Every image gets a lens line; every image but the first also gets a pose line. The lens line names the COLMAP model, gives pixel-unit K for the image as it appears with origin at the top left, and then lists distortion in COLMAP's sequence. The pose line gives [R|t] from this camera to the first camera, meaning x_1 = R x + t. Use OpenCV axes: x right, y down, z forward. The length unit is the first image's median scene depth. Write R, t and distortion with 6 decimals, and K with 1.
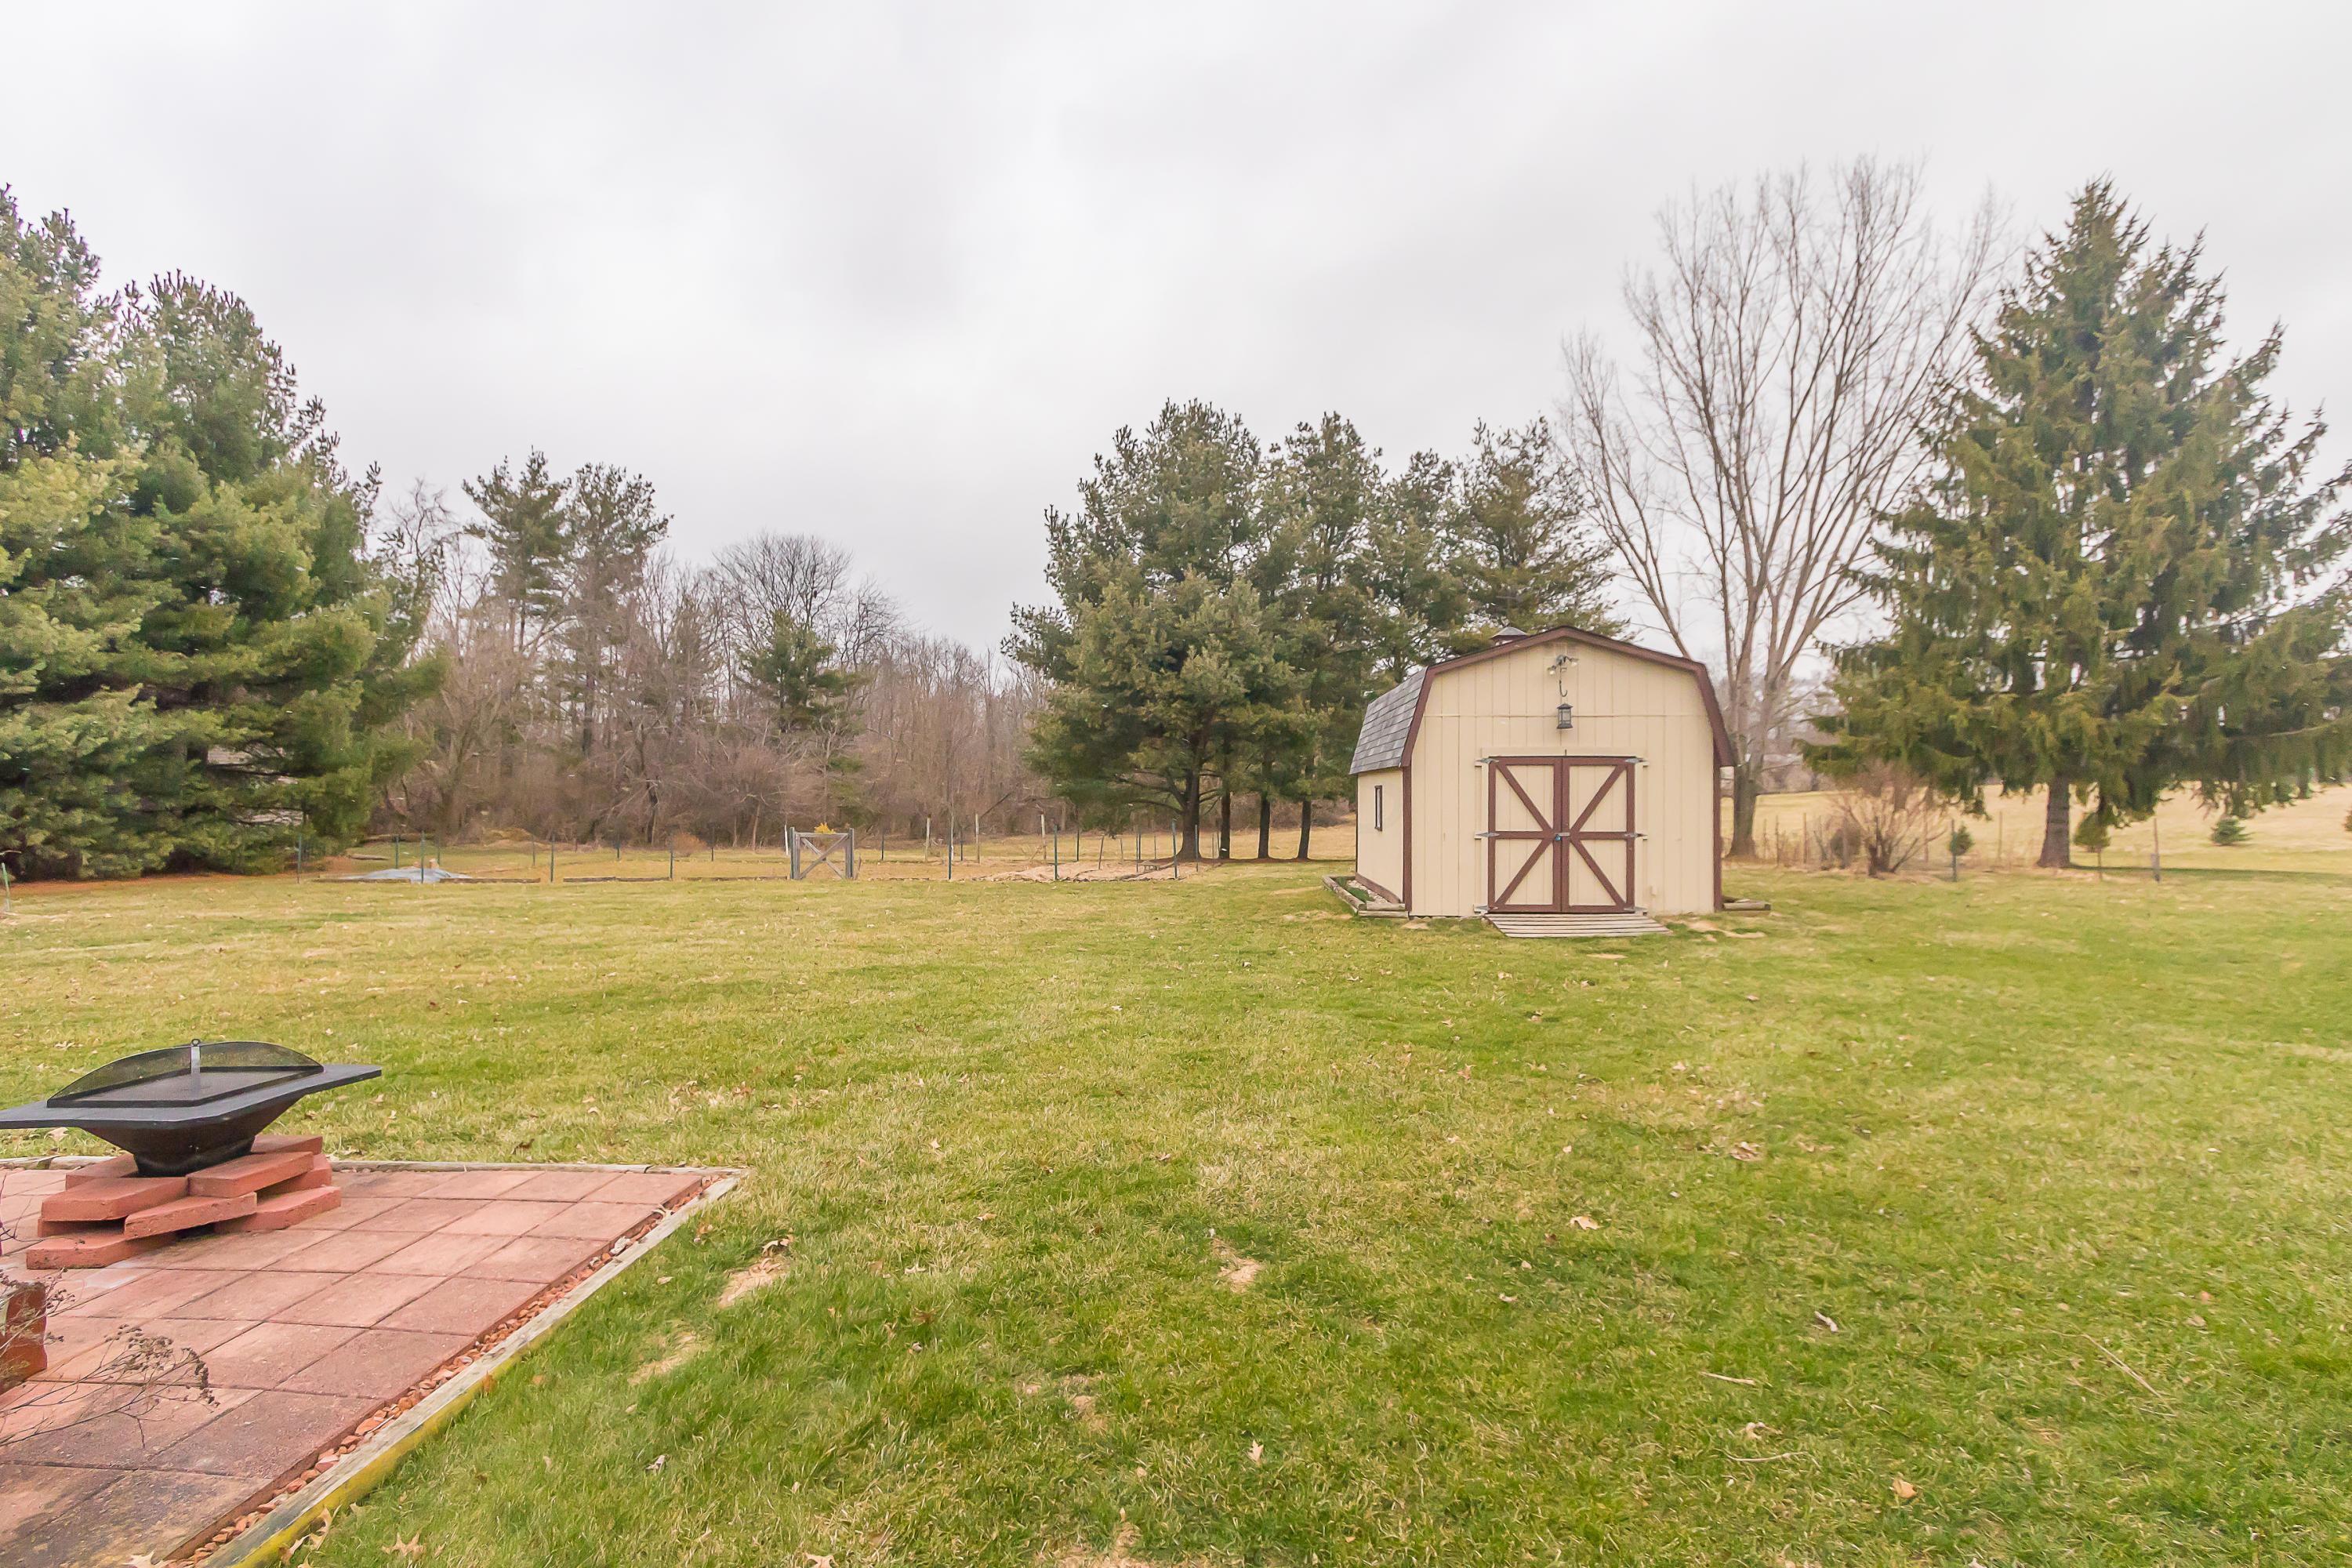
lens RADIAL K [[1082.3, 0, 1163.0], [0, 1082.3, 788.5], [0, 0, 1]] dist [0.015046, -0.000026]
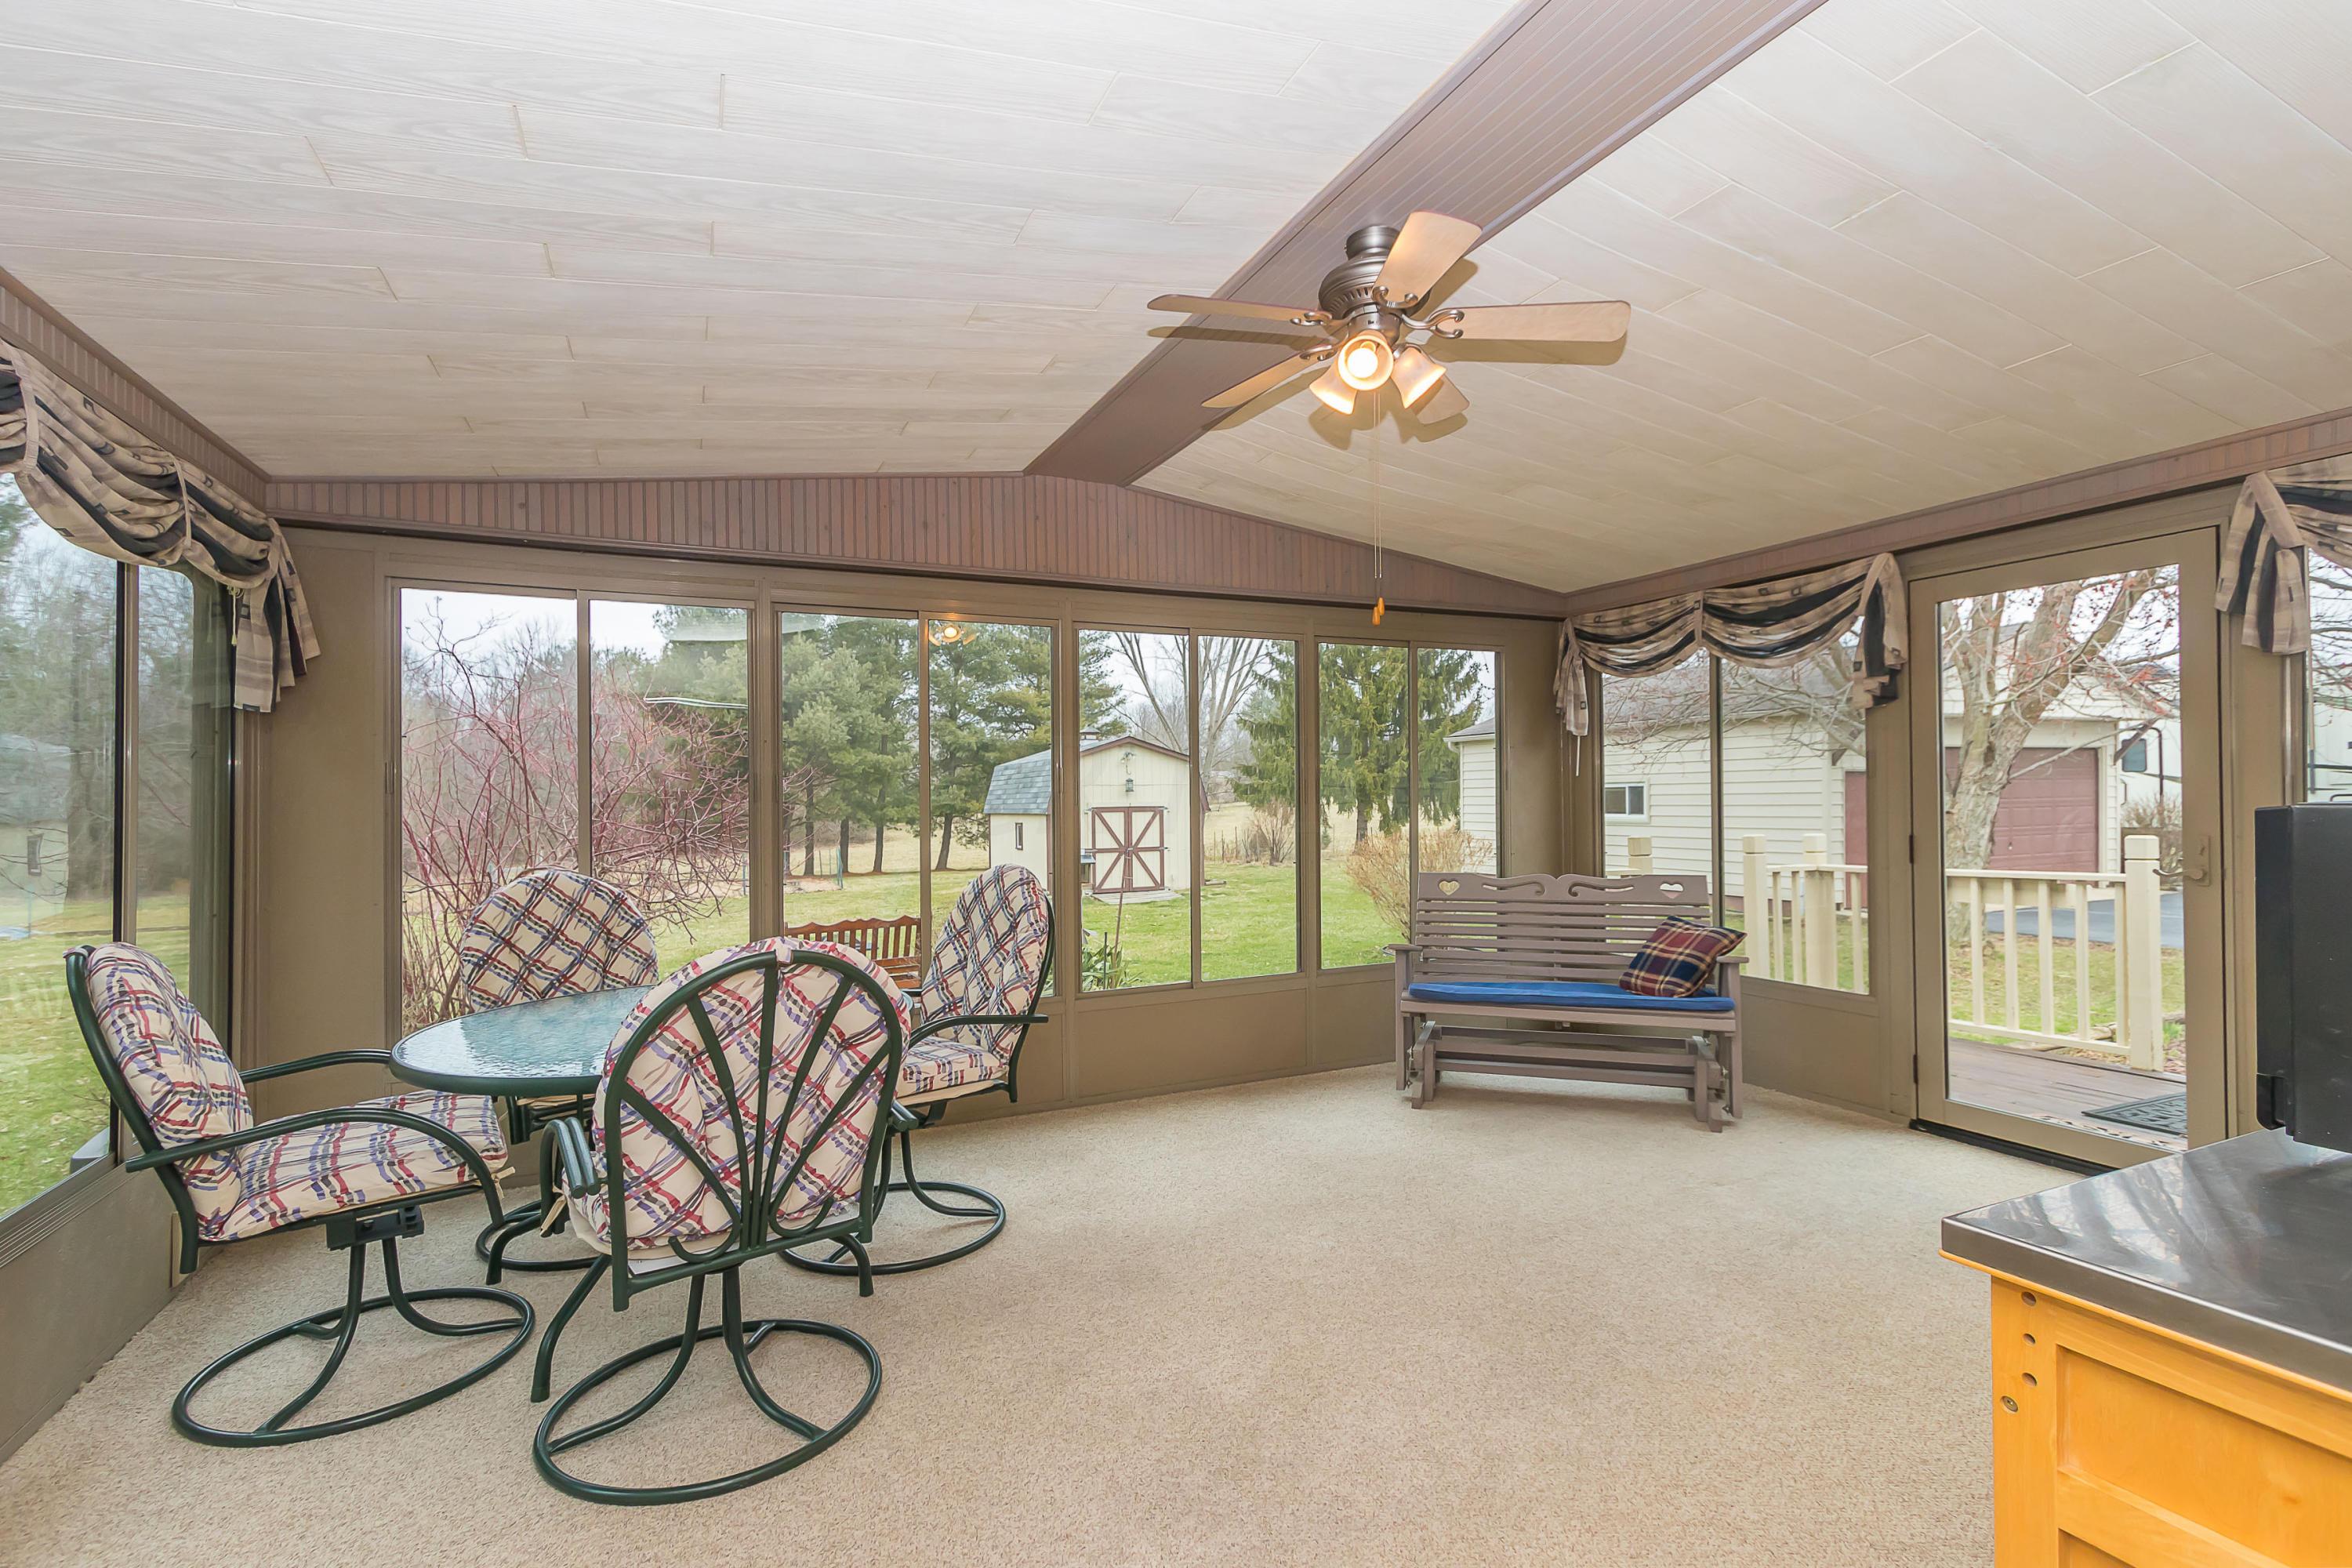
lens RADIAL K [[1082.3, 0, 1163.0], [0, 1082.3, 788.5], [0, 0, 1]] dist [0.015046, -0.000026]
pose [[0.890130, -0.008840, 0.455620, -0.168430], [0.013100, 0.999895, -0.006193, -0.019527], [-0.455518, 0.011481, 0.890153, -0.268331]]
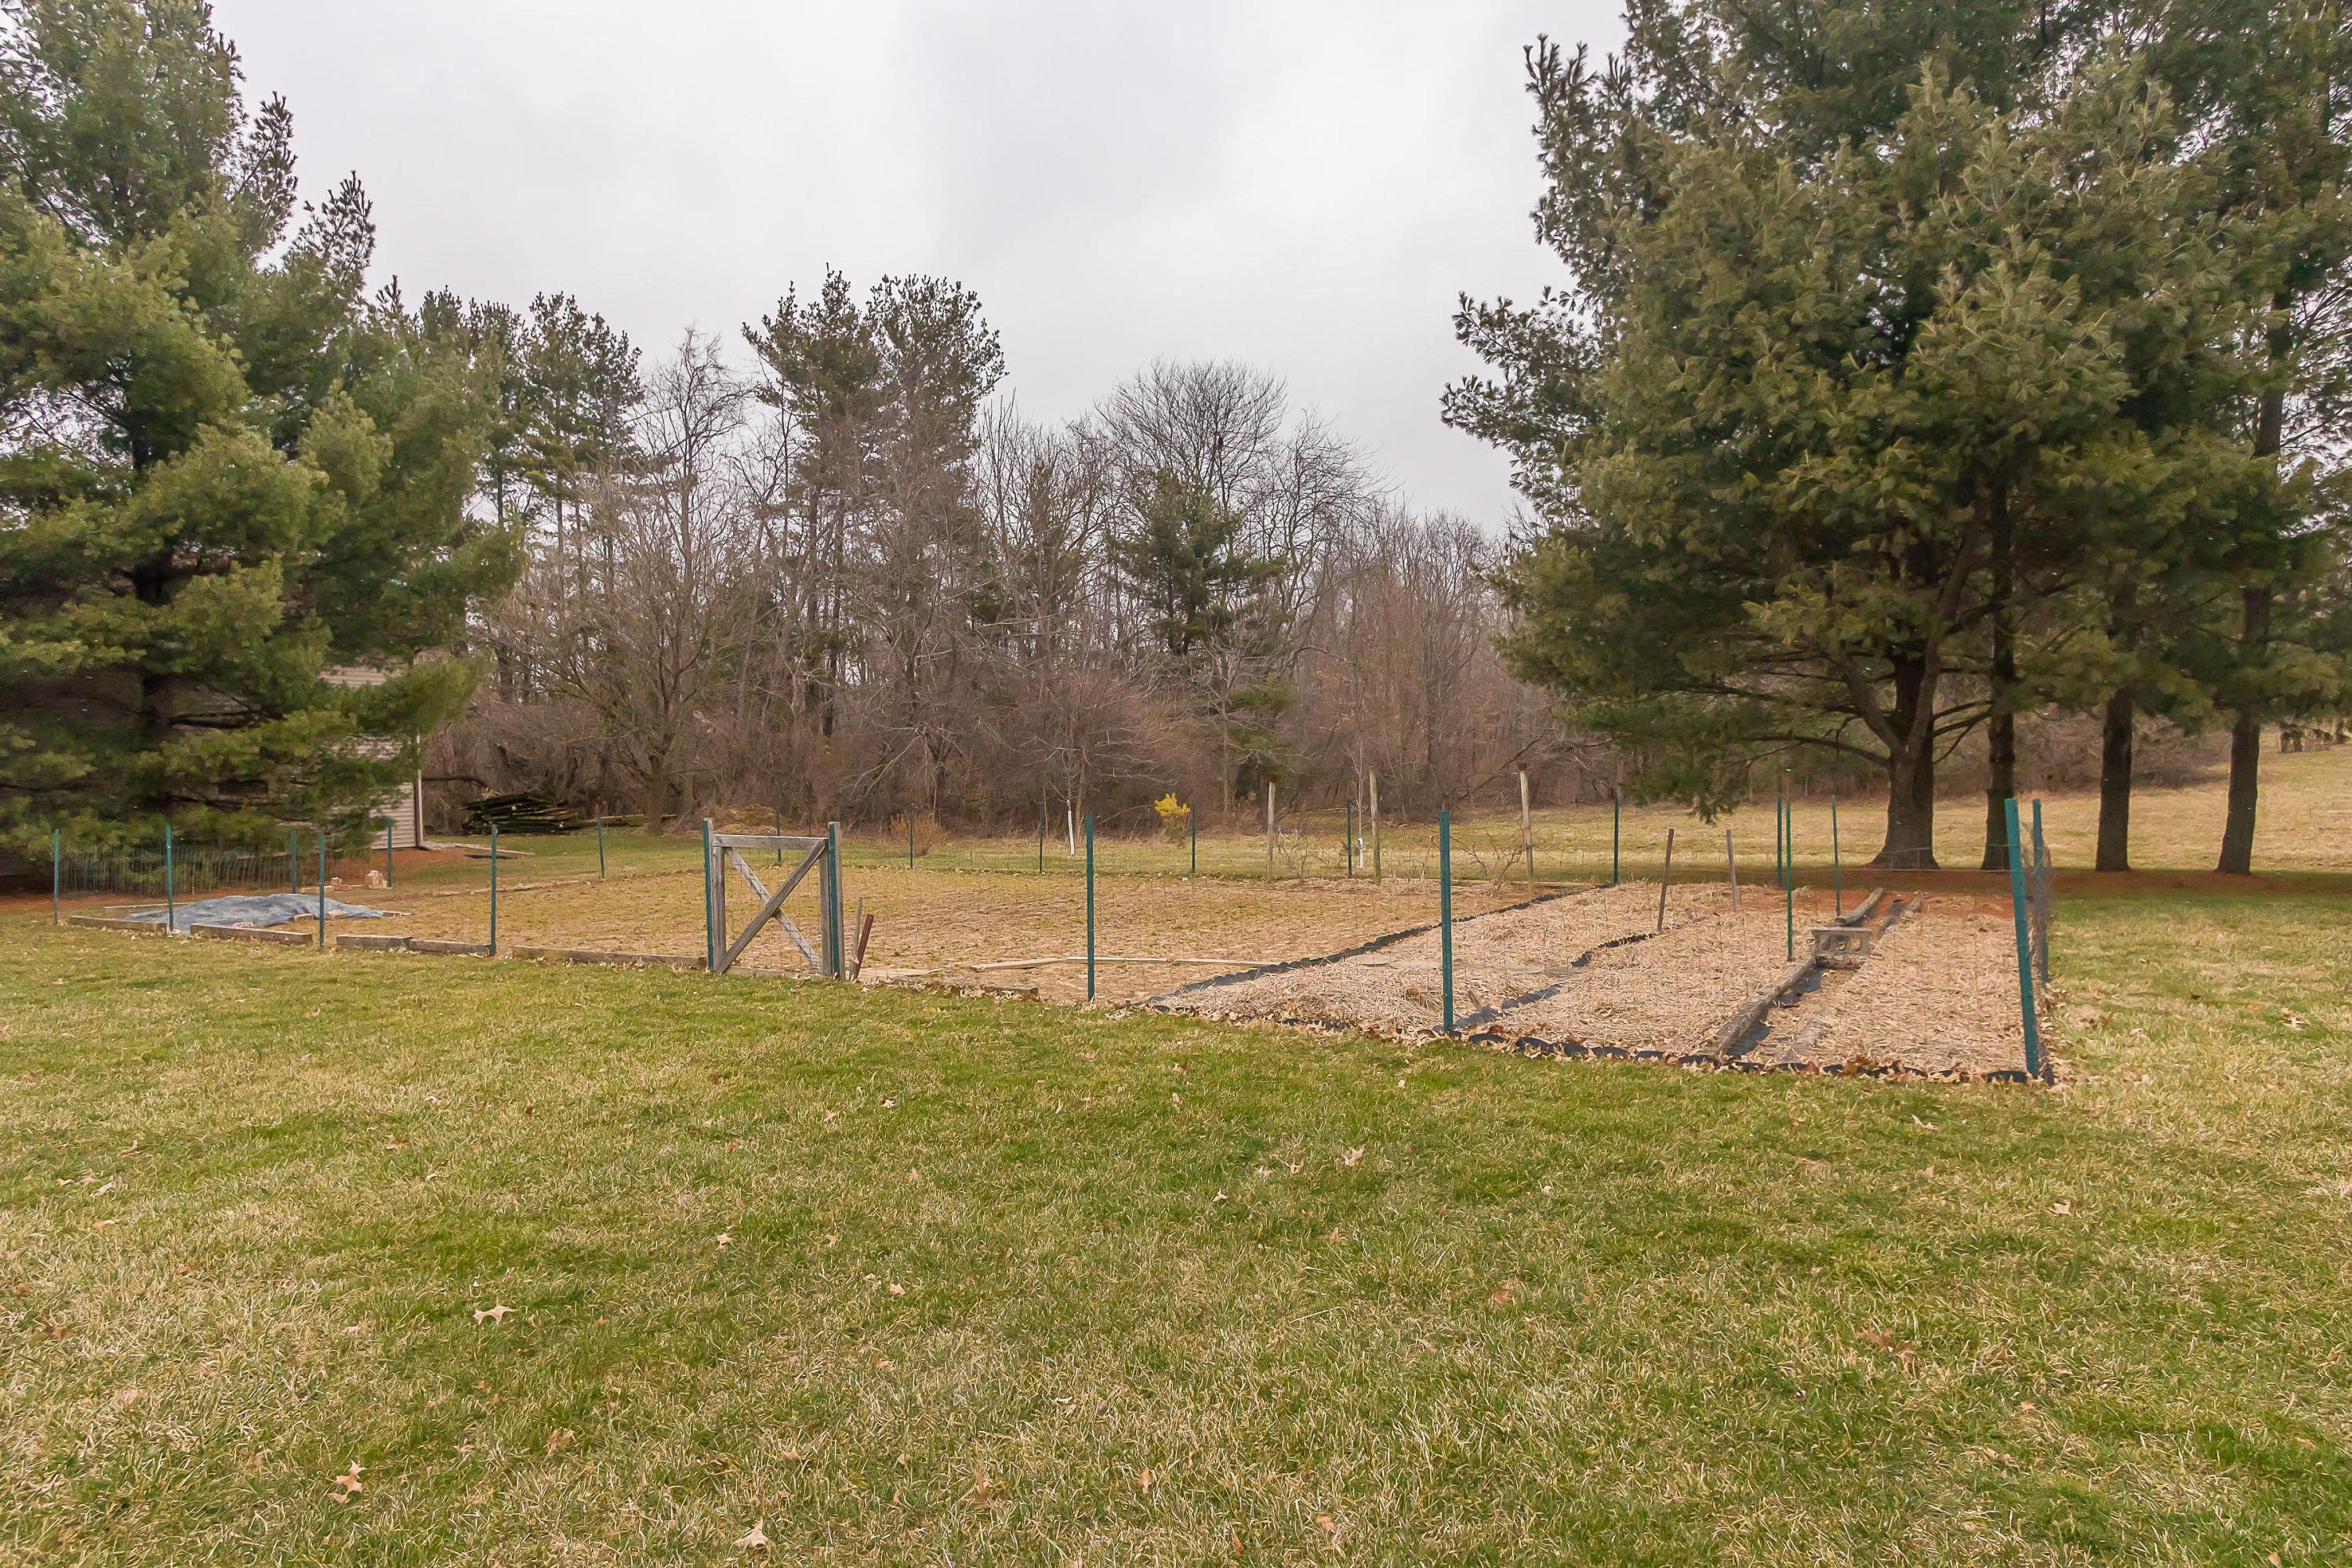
lens RADIAL K [[1435.8, 0, 1176.0], [0, 1435.8, 784.0], [0, 0, 1]] dist [0.019779, -0.000365]
pose [[0.919905, -0.014915, -0.391858, -0.020019], [0.026400, 0.999365, 0.023938, 0.013181], [0.391252, -0.032366, 0.919714, 0.466094]]
